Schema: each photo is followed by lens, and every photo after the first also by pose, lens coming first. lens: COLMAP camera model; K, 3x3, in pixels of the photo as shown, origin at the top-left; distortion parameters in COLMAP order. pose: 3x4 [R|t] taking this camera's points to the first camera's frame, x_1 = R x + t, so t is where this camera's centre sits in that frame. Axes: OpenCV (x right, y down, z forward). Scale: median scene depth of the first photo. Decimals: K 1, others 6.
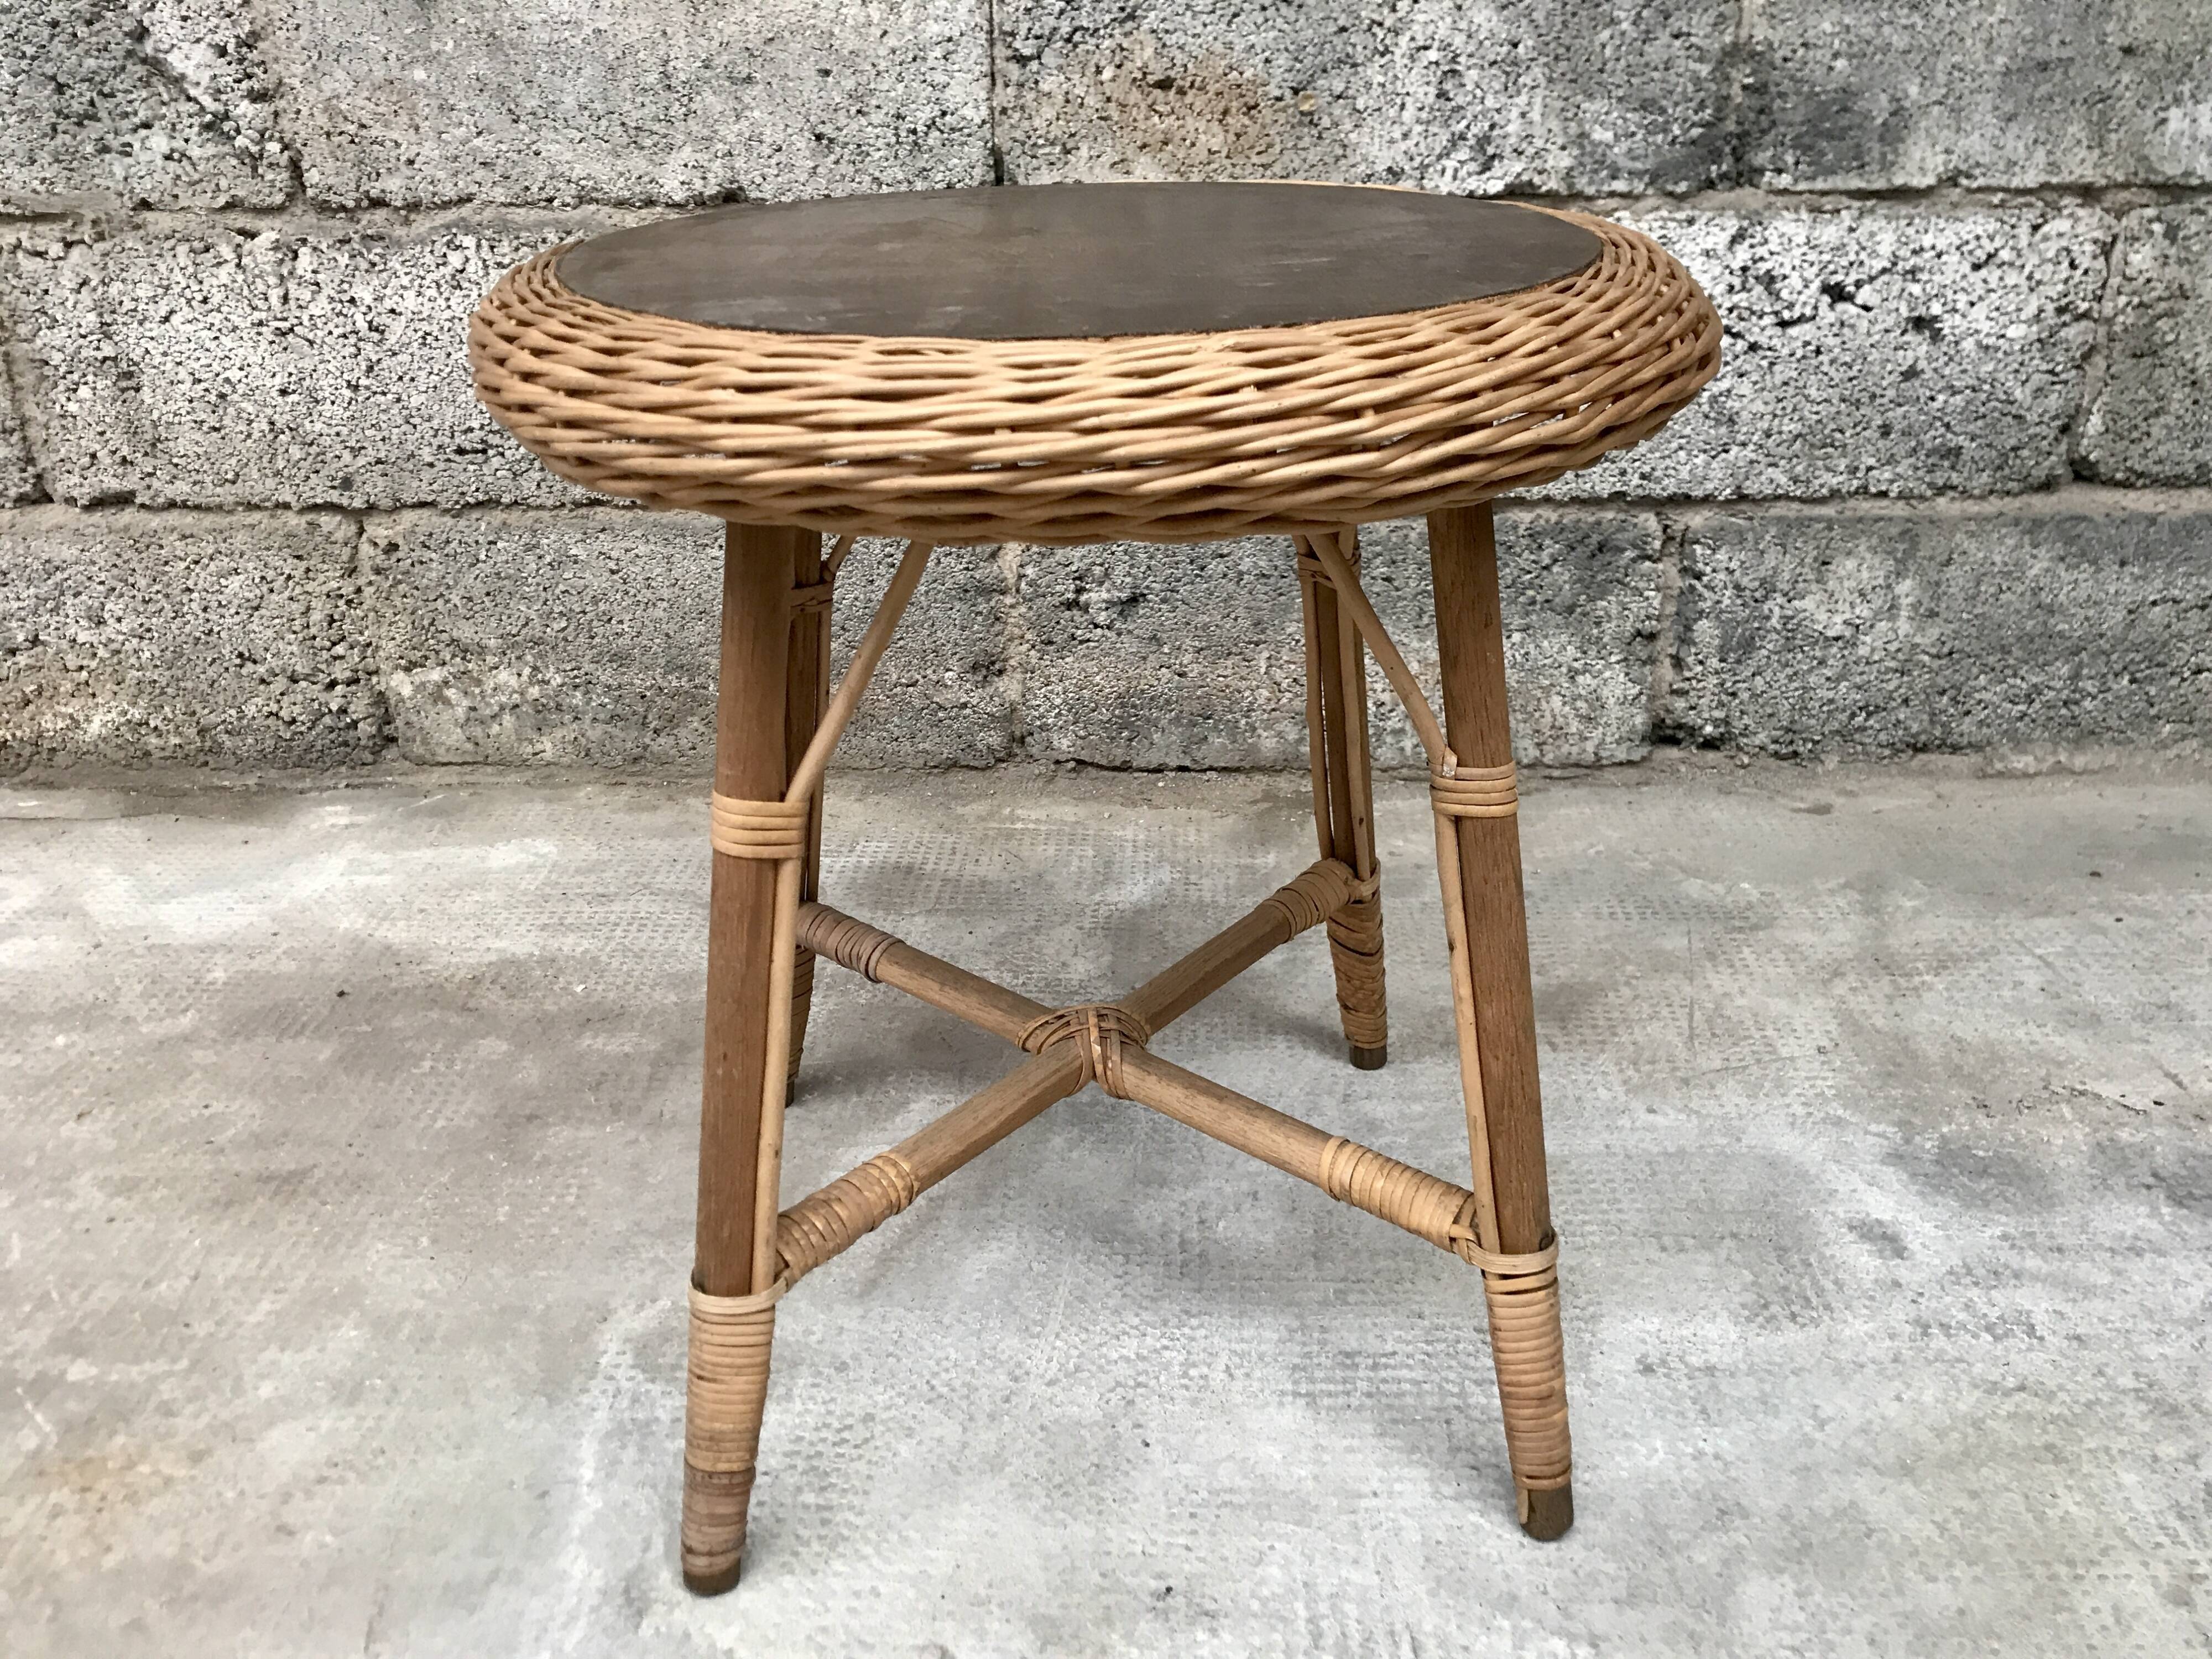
lens RADIAL K [[1848.3, 0, 1087.6], [0, 1848.3, 834.8], [0, 0, 1]] dist [0.000085, 0.011517]
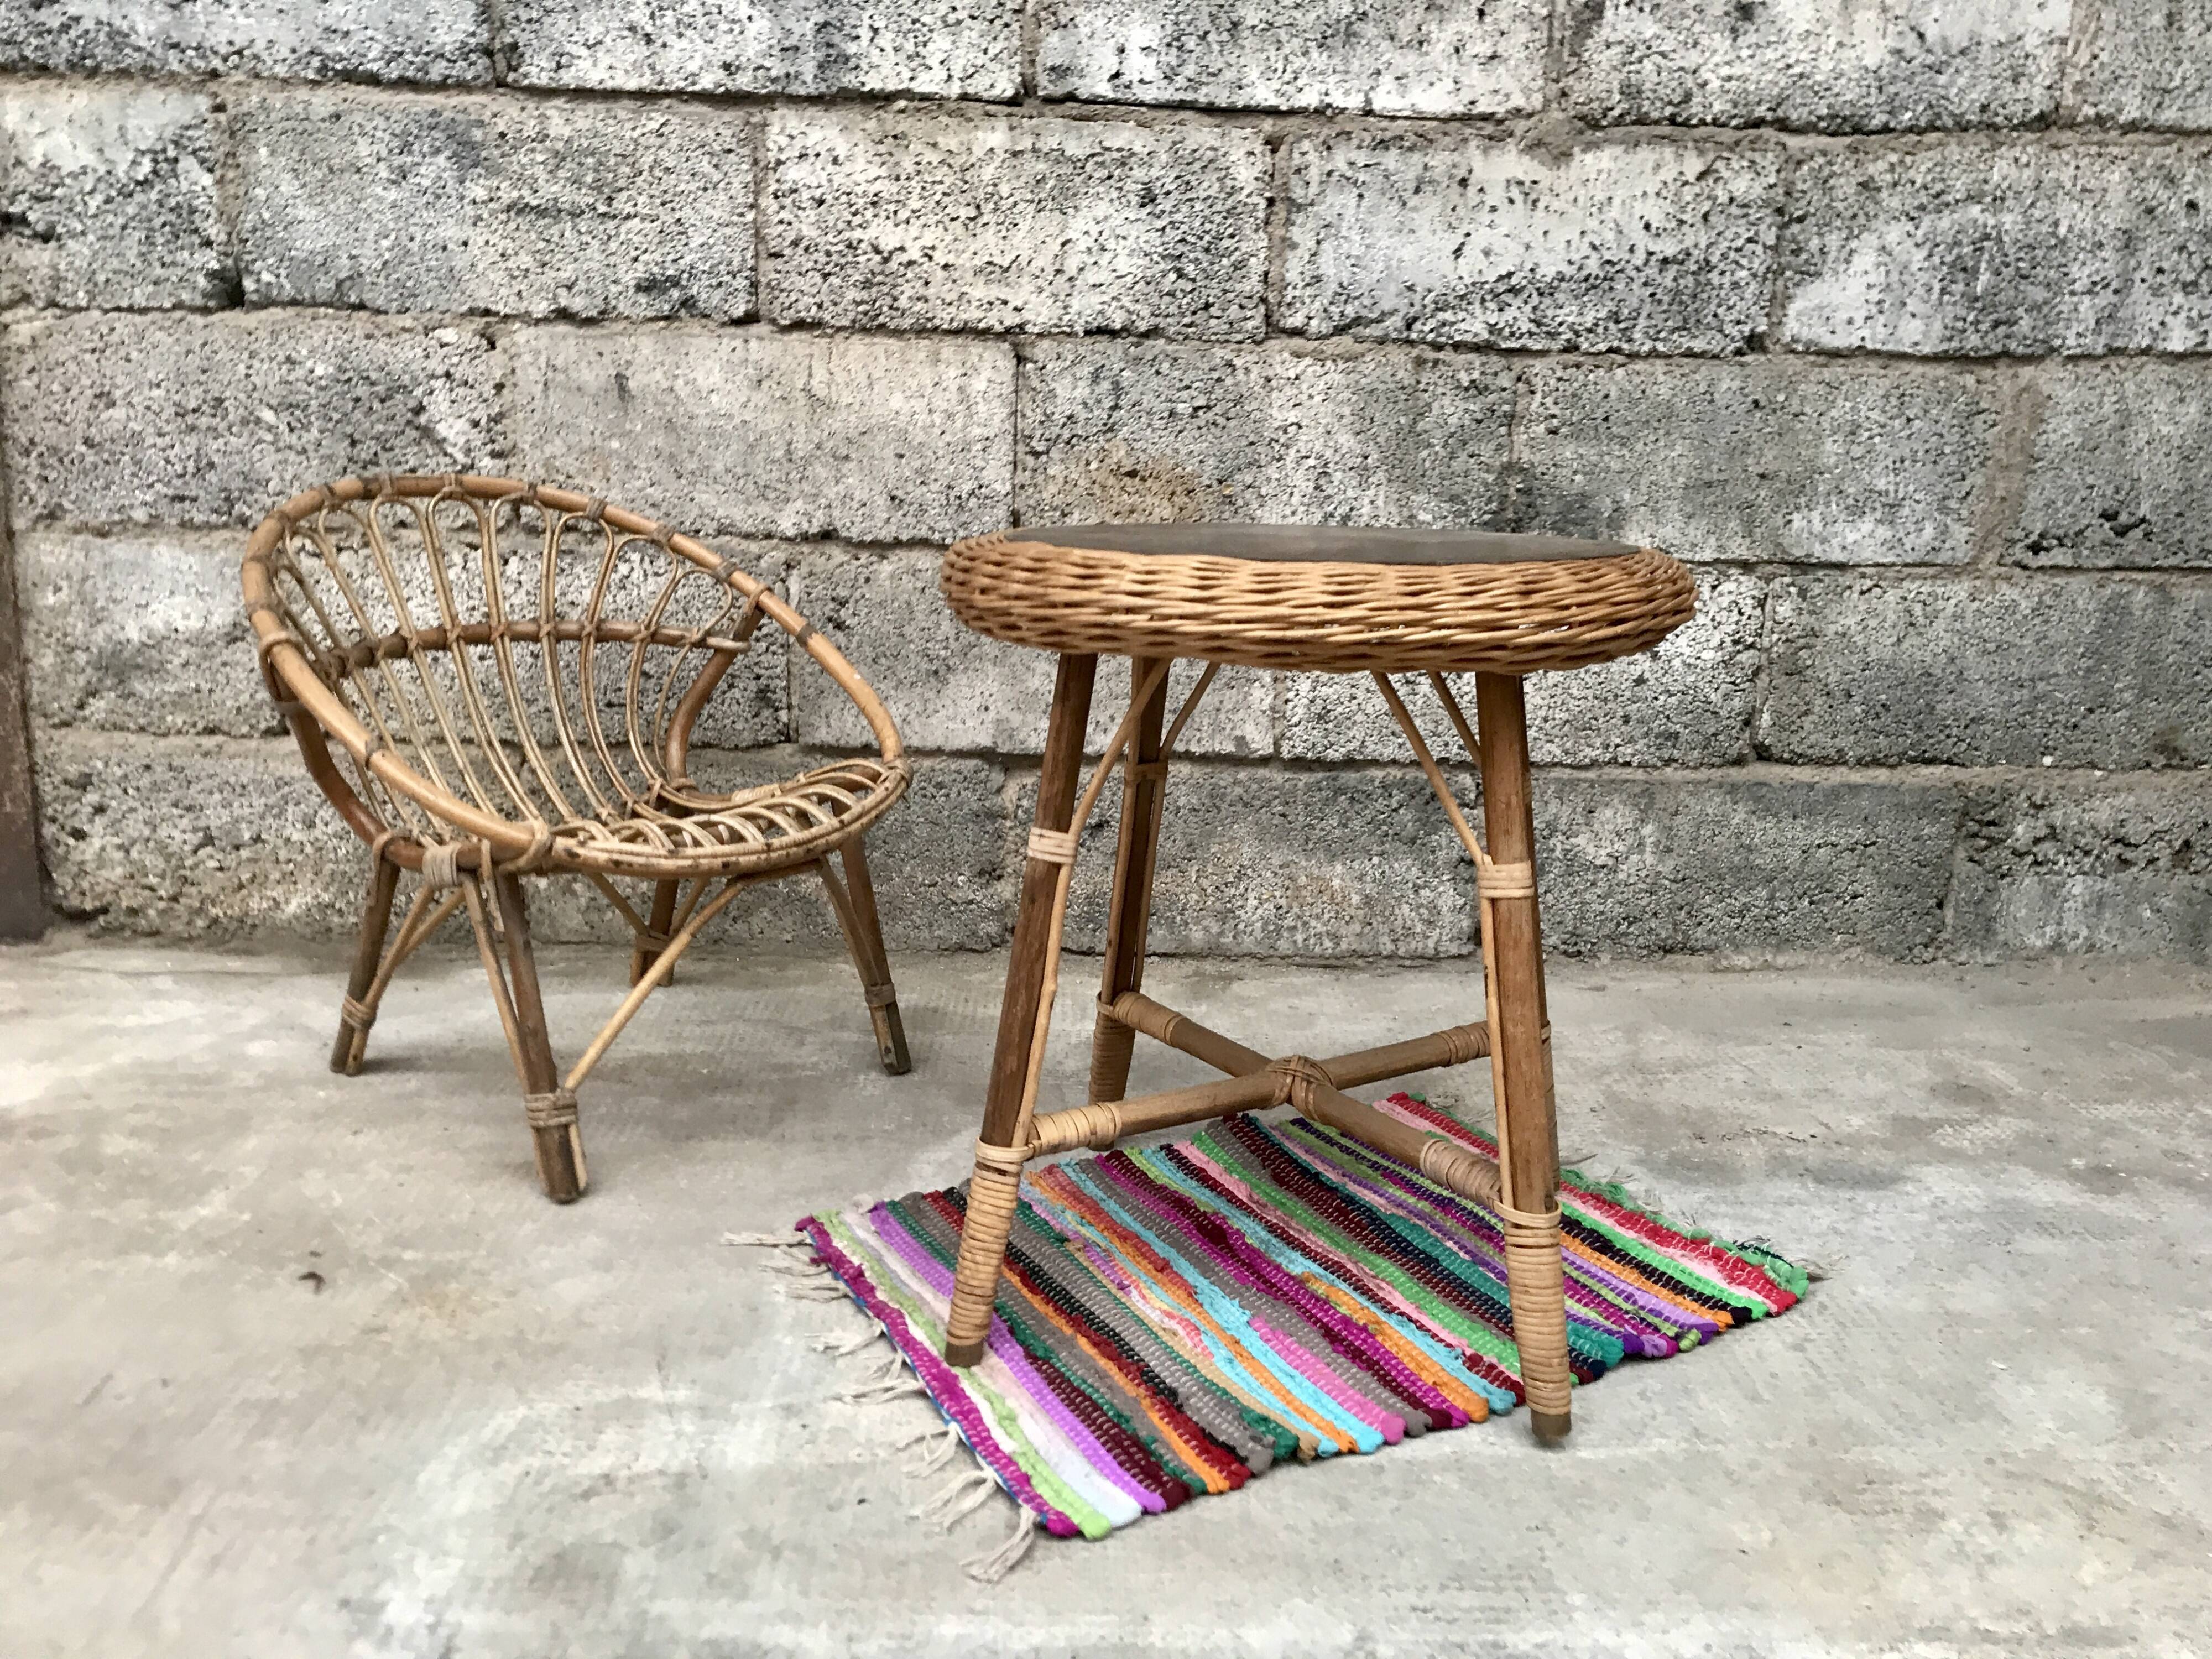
lens RADIAL K [[1848.3, 0, 1097.3], [0, 1848.3, 820.0], [0, 0, 1]] dist [0.000085, 0.011517]
pose [[0.996612, 0.027139, 0.077636, -0.090042], [-0.009068, 0.974491, -0.224244, 0.188998], [-0.081741, 0.222780, 0.971436, -0.355249]]
